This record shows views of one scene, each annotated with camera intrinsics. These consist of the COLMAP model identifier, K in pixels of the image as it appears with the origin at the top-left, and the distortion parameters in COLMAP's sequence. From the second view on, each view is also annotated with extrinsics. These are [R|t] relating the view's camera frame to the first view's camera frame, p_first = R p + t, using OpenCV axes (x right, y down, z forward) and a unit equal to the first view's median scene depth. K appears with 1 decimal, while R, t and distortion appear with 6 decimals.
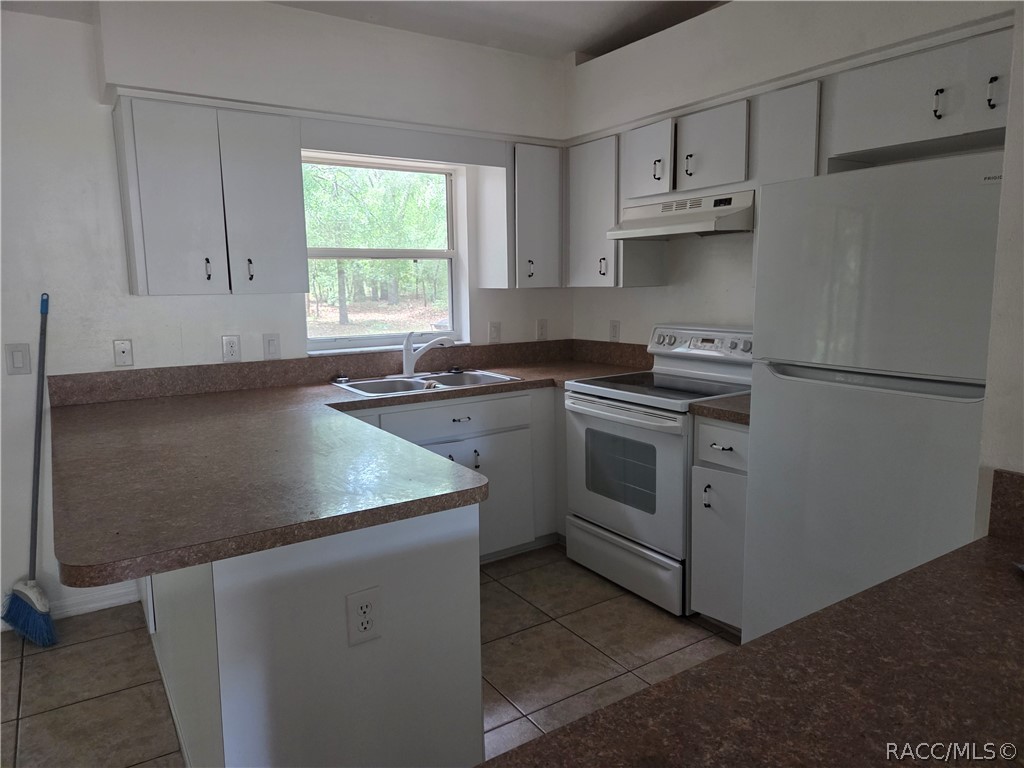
lens RADIAL K [[692.4, 0, 515.7], [0, 692.4, 380.3], [0, 0, 1]] dist [0.011697, -0.008119]
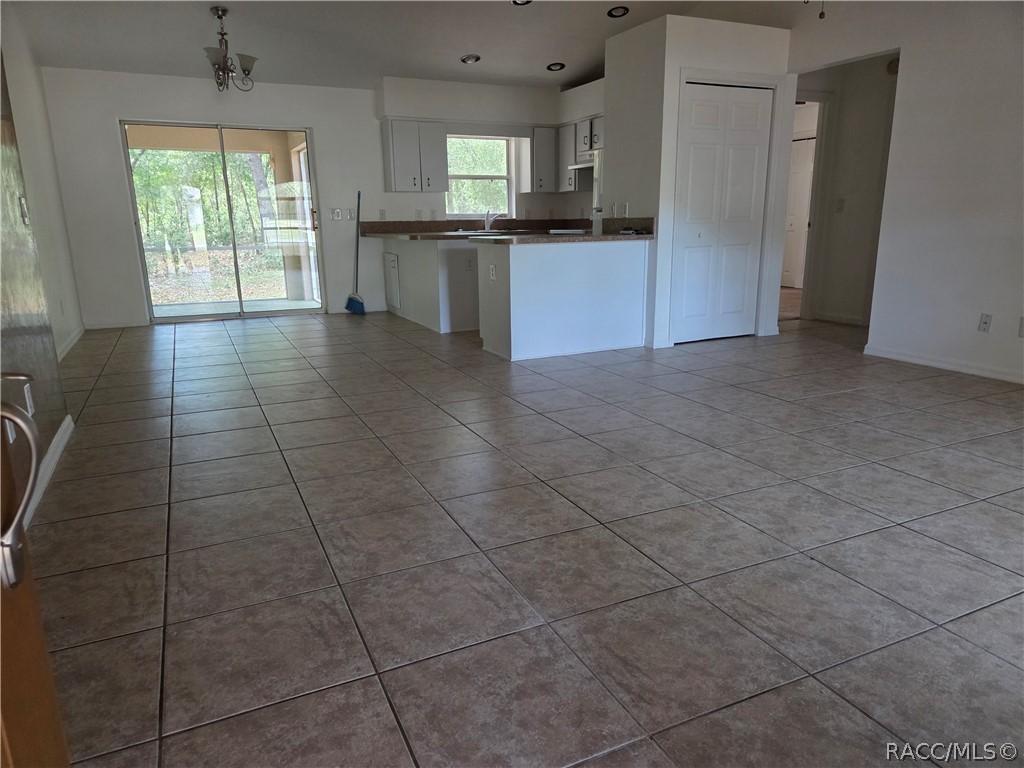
lens RADIAL K [[692.4, 0, 513.8], [0, 692.4, 393.4], [0, 0, 1]] dist [0.011697, -0.008119]
pose [[0.988723, 0.034650, -0.145694, 0.326347], [-0.019724, 0.994519, 0.102675, 0.331906], [0.148453, -0.098644, 0.983987, -1.498452]]
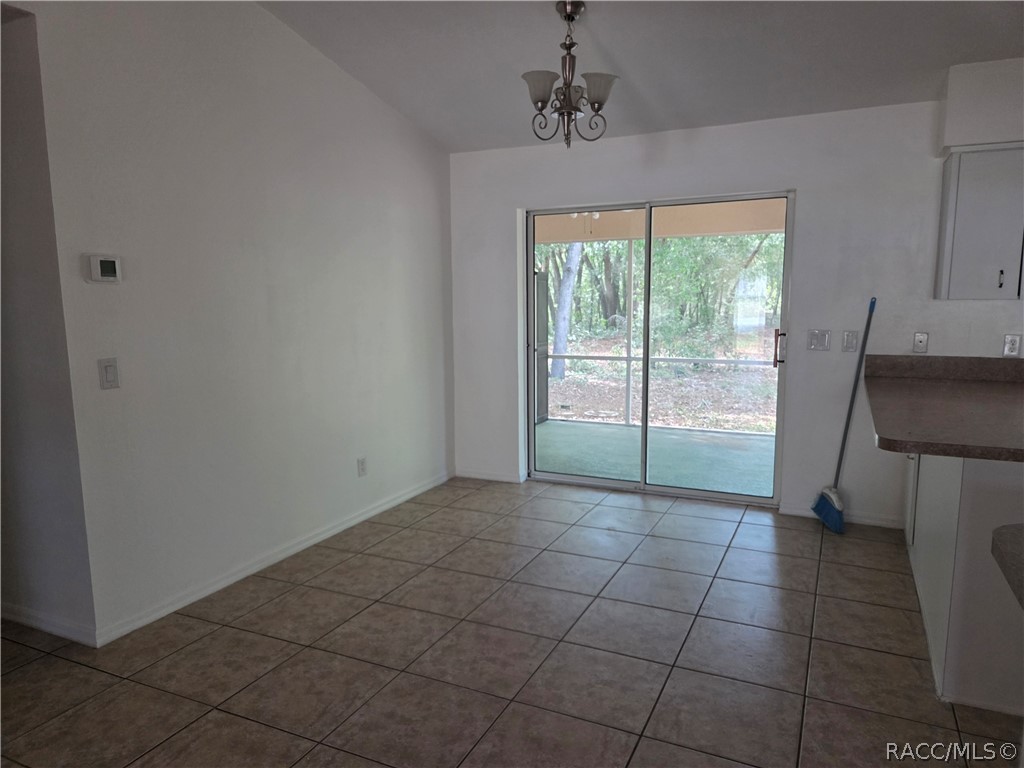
lens RADIAL K [[692.4, 0, 521.1], [0, 692.4, 402.6], [0, 0, 1]] dist [0.011697, -0.008119]
pose [[0.518680, 0.136594, -0.843986, 0.179880], [-0.119072, 0.989075, 0.086899, 0.049891], [0.846636, 0.055423, 0.529279, -0.352456]]
